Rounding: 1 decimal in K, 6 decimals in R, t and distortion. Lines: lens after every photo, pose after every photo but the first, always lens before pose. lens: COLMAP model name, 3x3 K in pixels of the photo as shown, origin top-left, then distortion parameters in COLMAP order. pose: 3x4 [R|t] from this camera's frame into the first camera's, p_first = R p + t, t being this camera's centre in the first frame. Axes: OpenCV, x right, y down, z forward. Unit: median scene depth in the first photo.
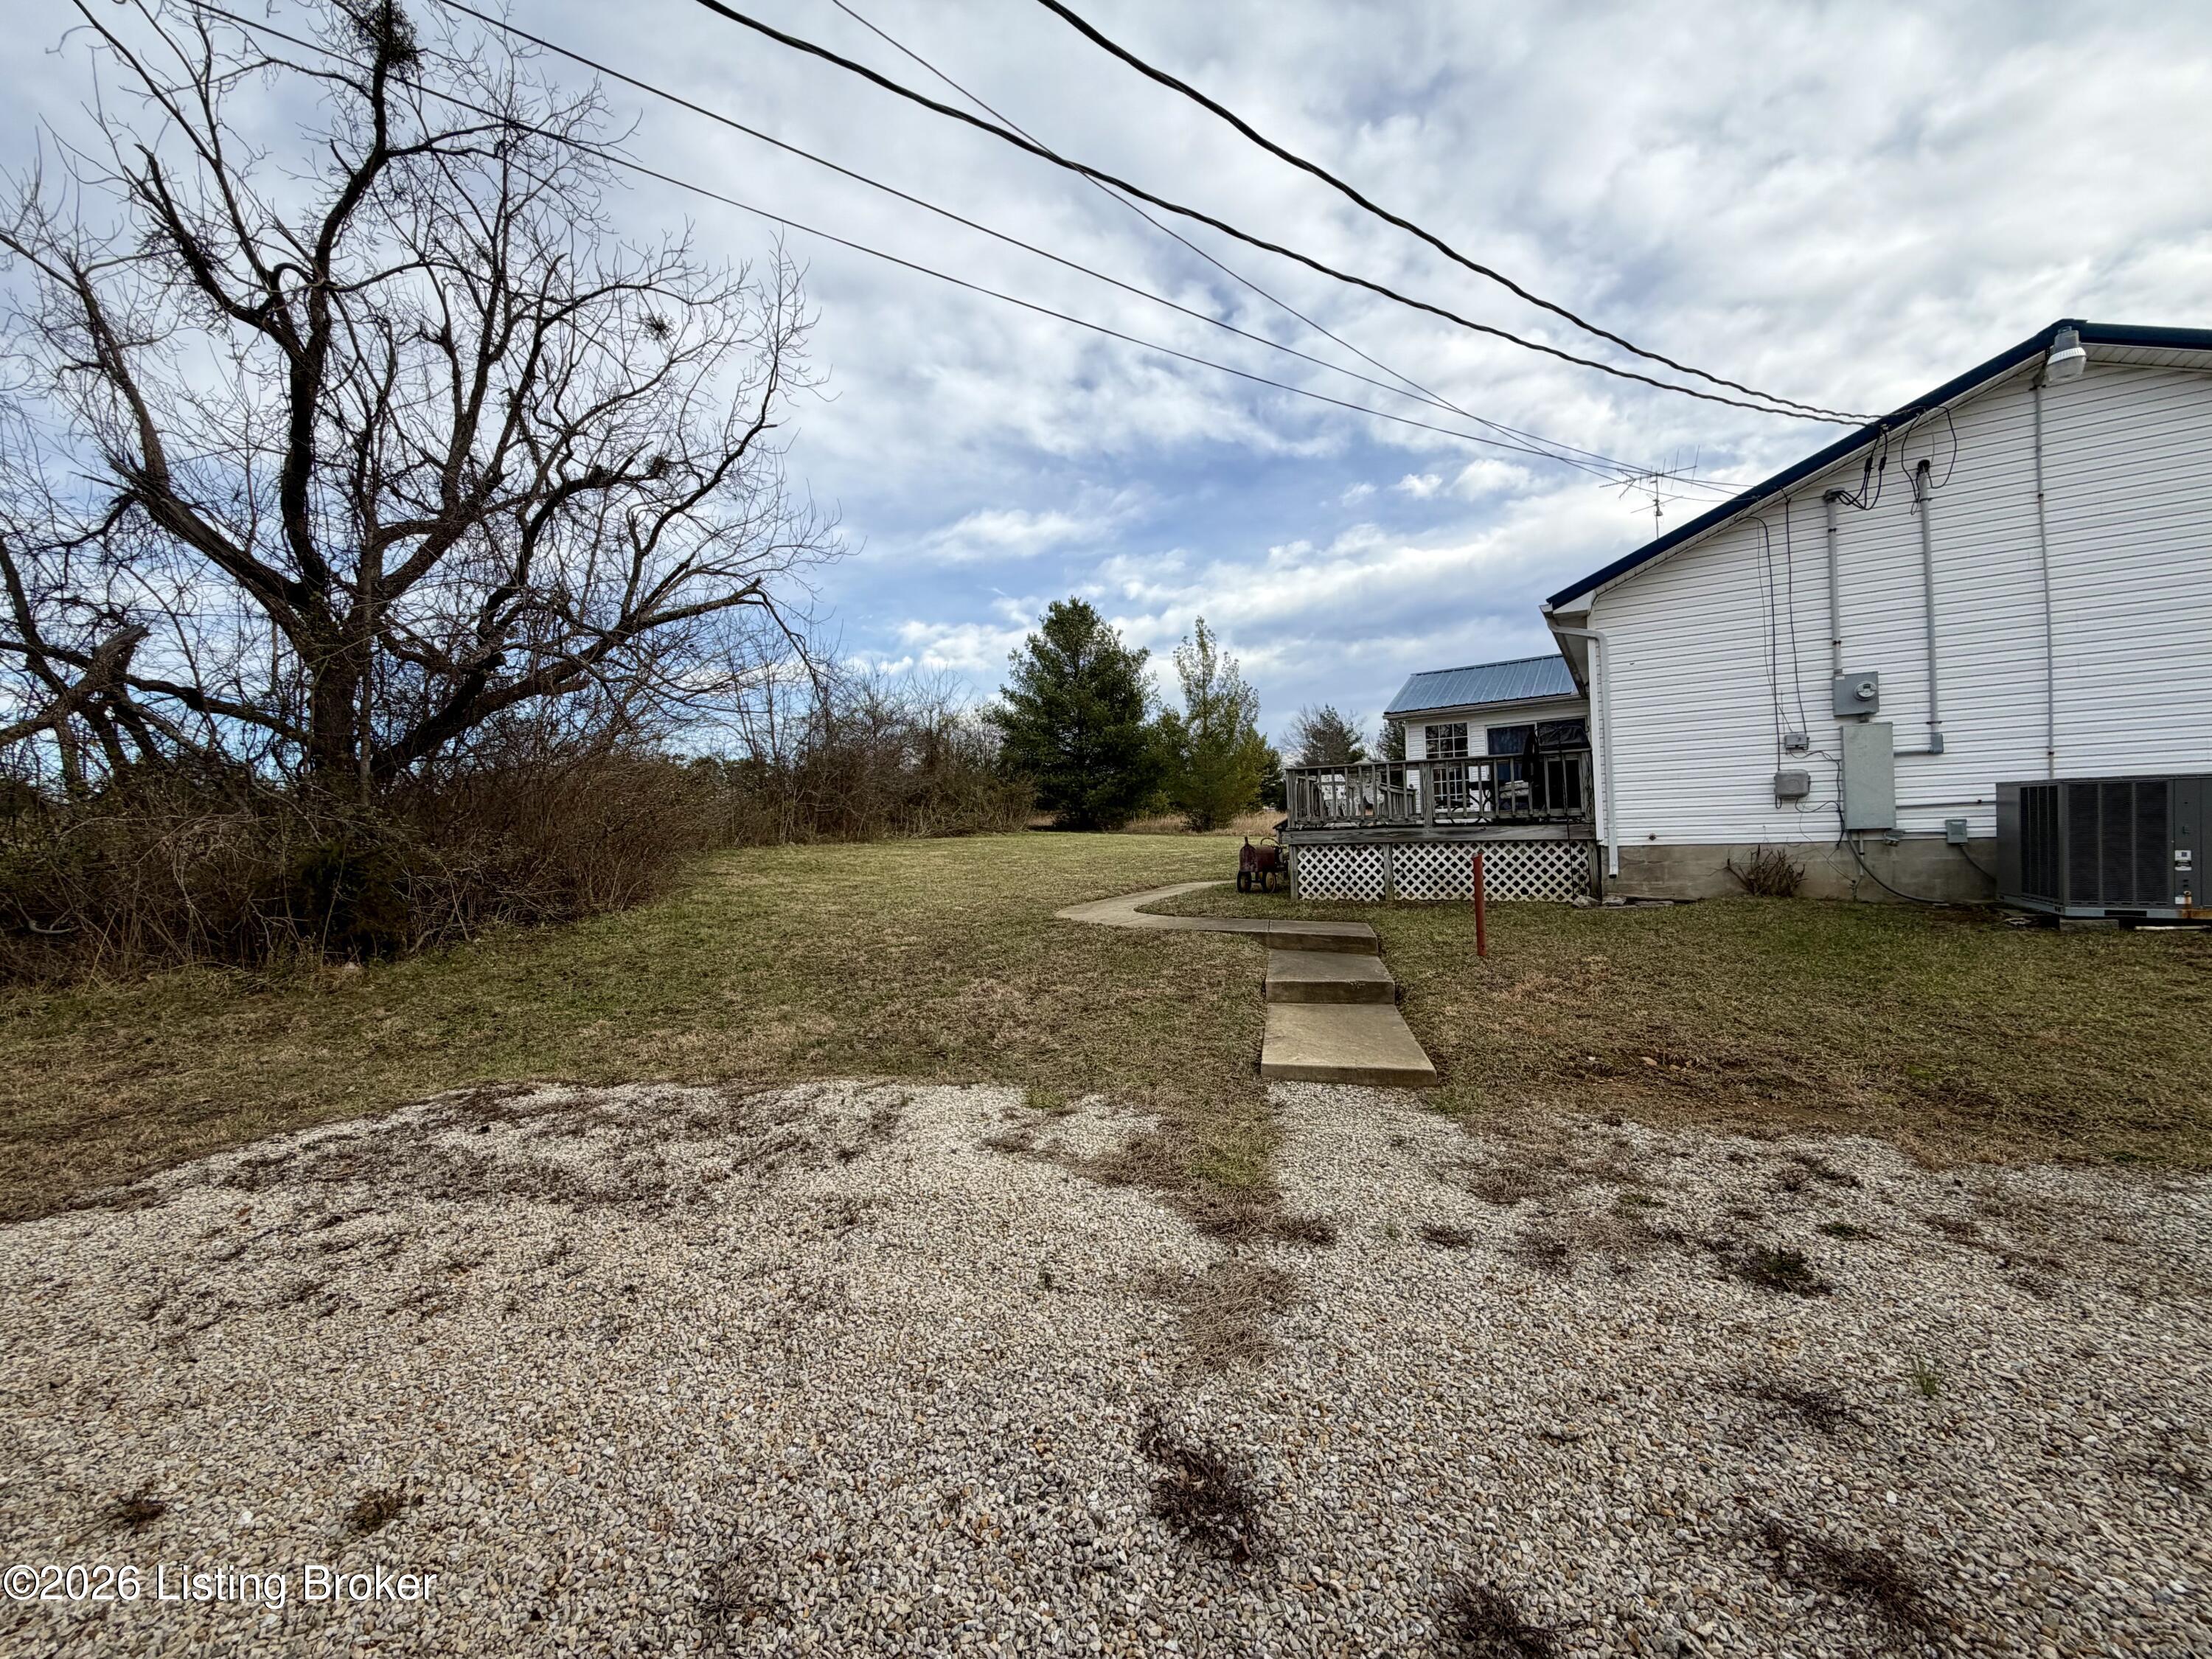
lens RADIAL K [[874.7, 0, 1115.5], [0, 874.7, 818.2], [0, 0, 1]] dist [-0.000115, 0.000208]
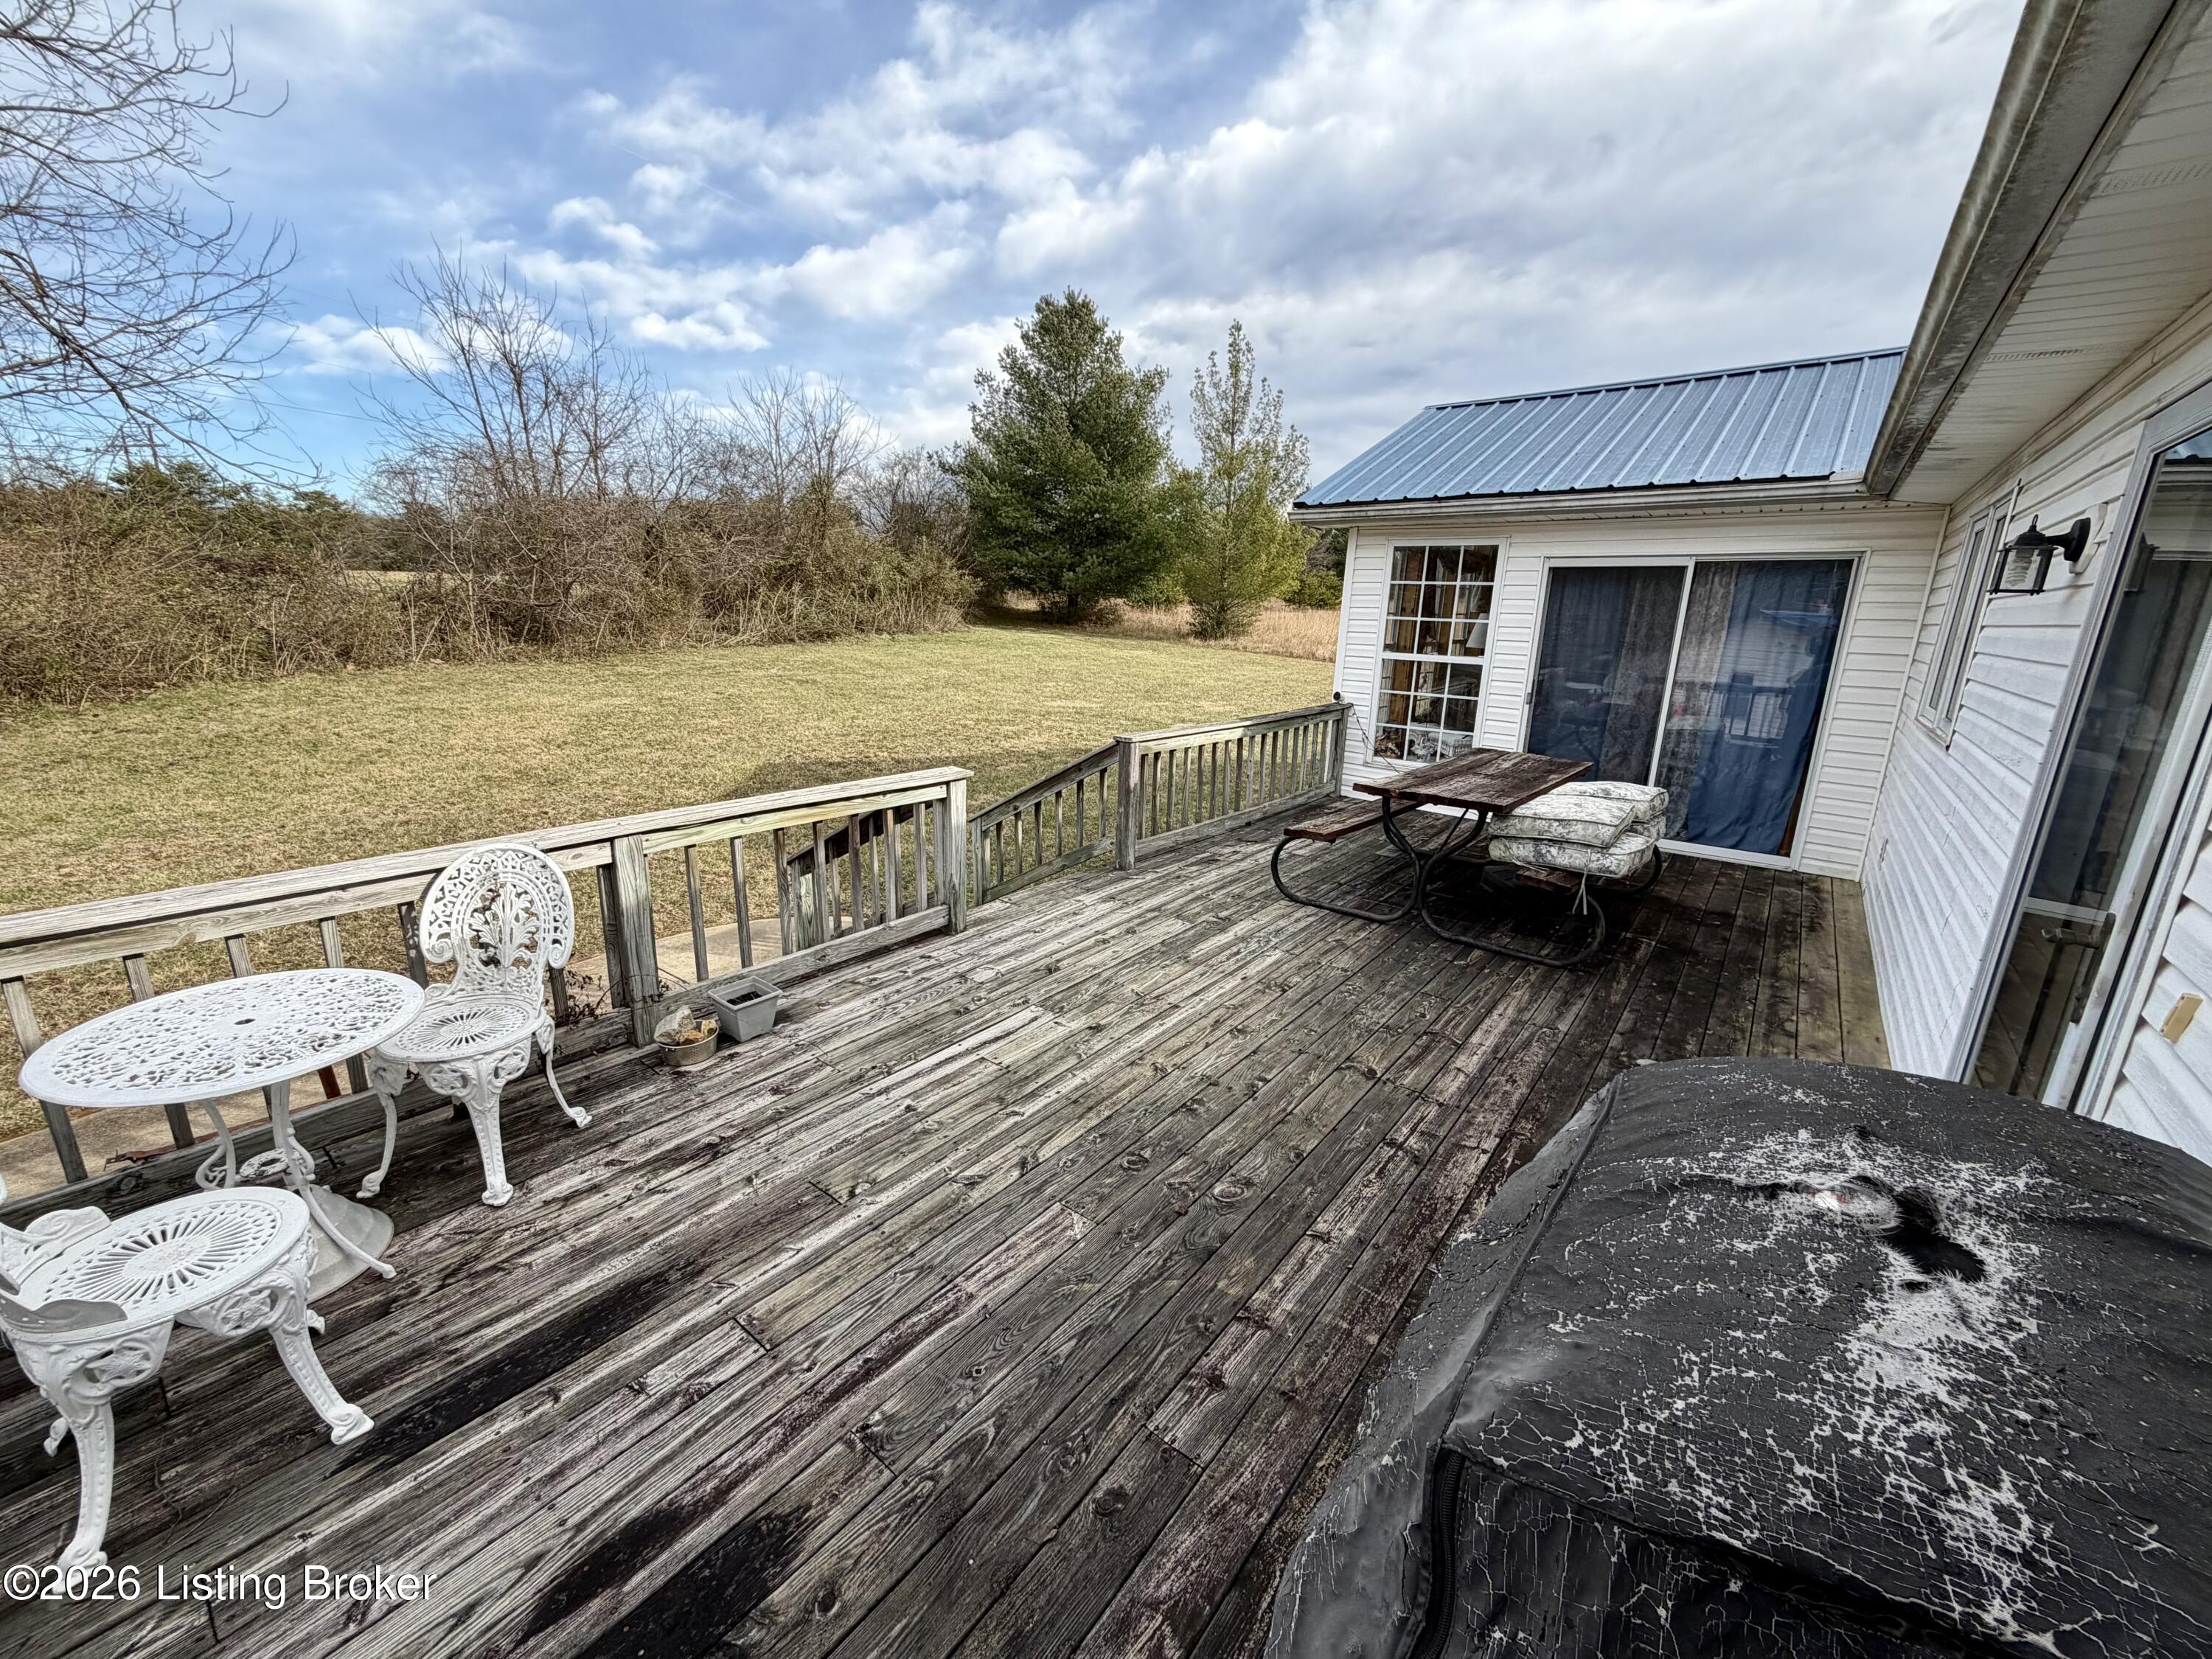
lens RADIAL K [[874.7, 0, 1103.8], [0, 874.7, 820.2], [0, 0, 1]] dist [-0.000115, 0.000208]
pose [[0.989578, 0.089741, -0.112616, 0.101048], [-0.056445, 0.961212, 0.269974, -0.030478], [0.132476, -0.260804, 0.956259, 0.210932]]
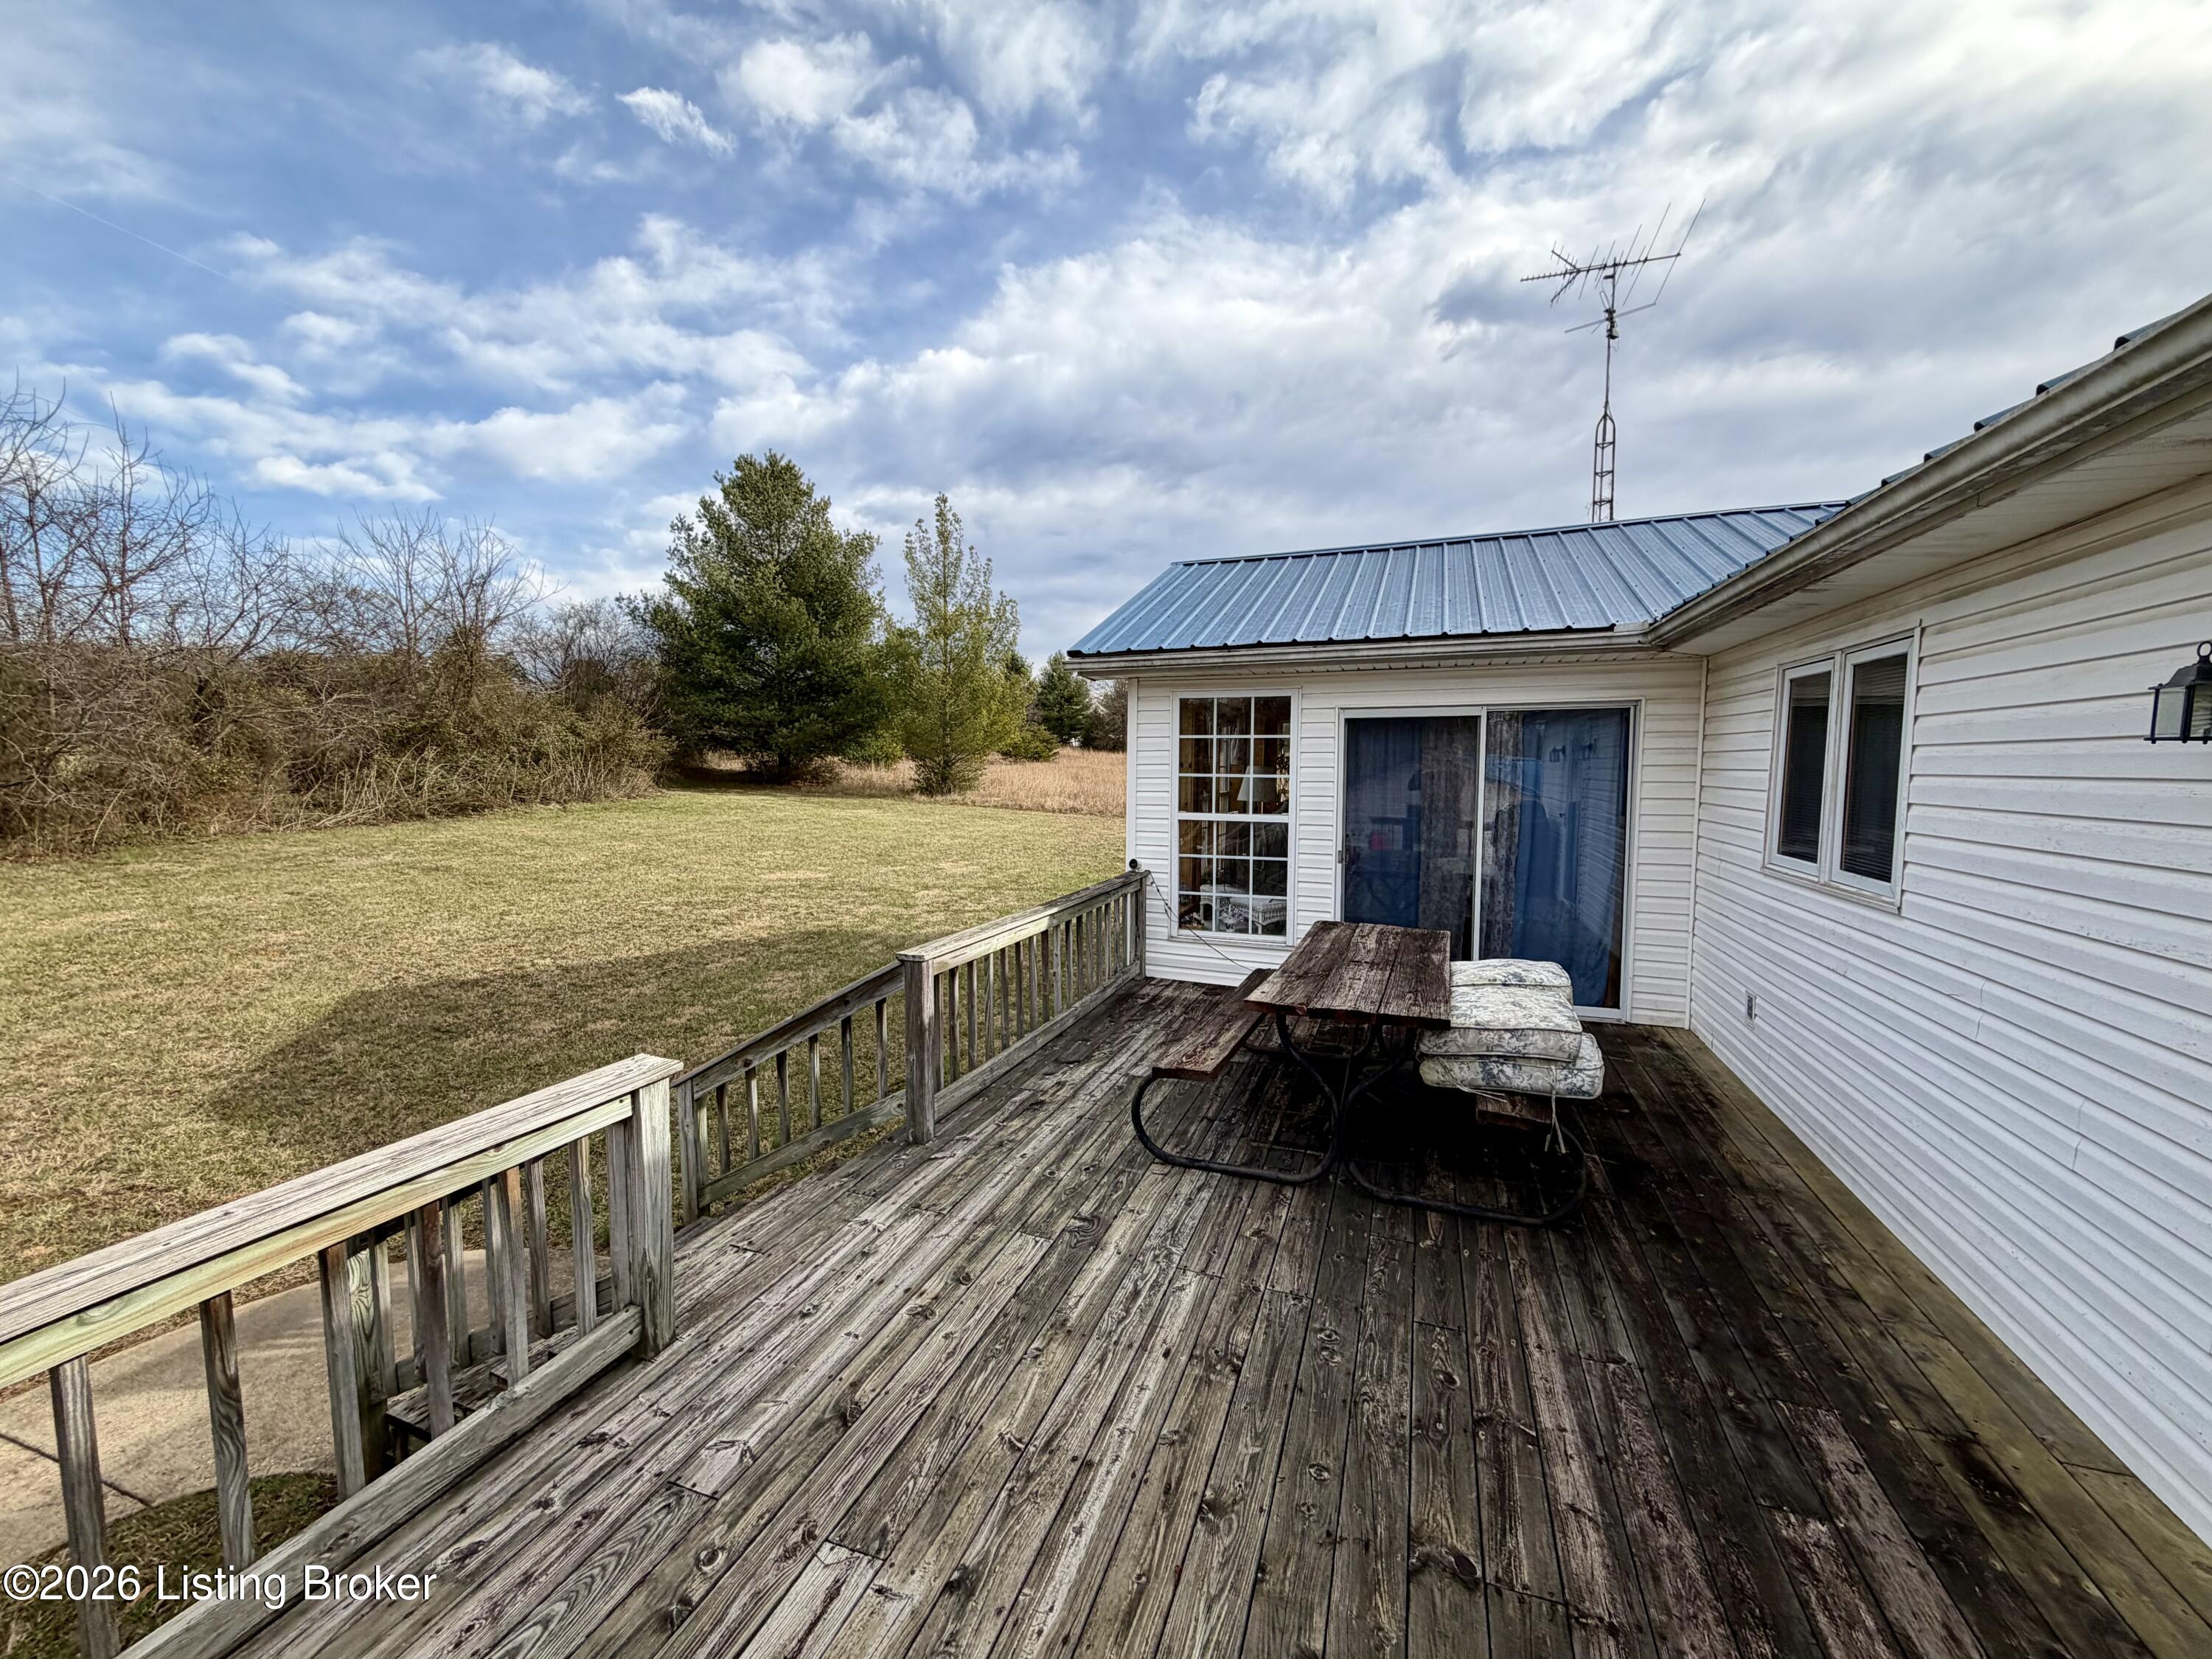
lens RADIAL K [[874.7, 0, 1105.8], [0, 874.7, 825.6], [0, 0, 1]] dist [-0.000115, 0.000208]
pose [[0.981503, 0.021966, 0.190183, 0.093503], [-0.040258, 0.994865, 0.092859, -0.030410], [-0.187167, -0.098798, 0.977347, 0.236138]]
